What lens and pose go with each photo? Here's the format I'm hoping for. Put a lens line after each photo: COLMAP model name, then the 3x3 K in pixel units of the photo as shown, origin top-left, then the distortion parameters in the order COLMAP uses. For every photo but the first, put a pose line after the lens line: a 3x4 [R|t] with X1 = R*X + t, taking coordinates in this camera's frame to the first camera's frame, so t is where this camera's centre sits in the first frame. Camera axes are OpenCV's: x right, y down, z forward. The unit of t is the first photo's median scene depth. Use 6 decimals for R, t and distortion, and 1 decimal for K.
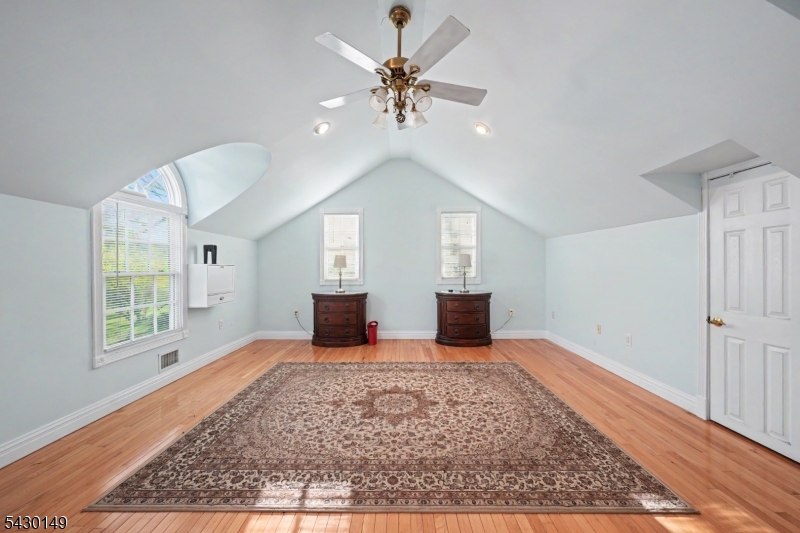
lens RADIAL K [[303.5, 0, 400.0], [0, 303.5, 266.5], [0, 0, 1]] dist [-0.001119, -0.000073]
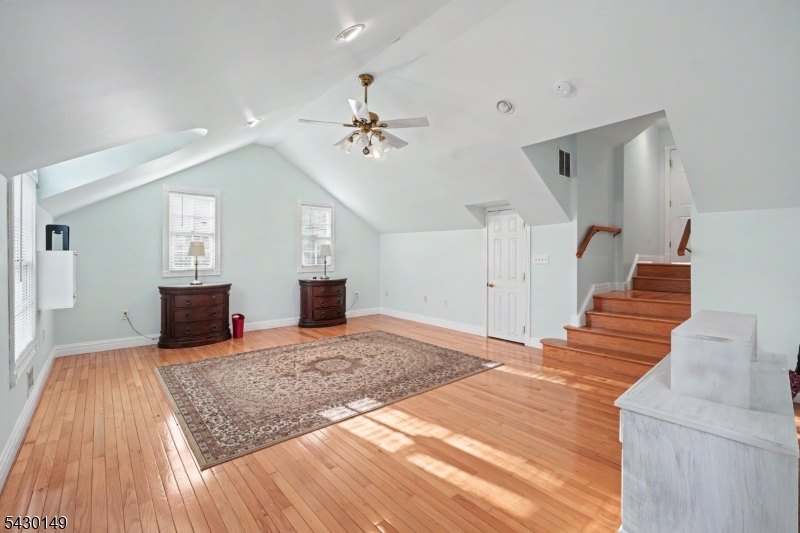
lens RADIAL K [[349.1, 0, 399.9], [0, 349.1, 253.4], [0, 0, 1]] dist [0.000977, -0.000044]
pose [[0.752039, 0.010644, 0.659033, -0.676335], [-0.006278, 0.999940, -0.008985, 0.001551], [-0.659089, 0.002620, 0.752060, -0.235964]]
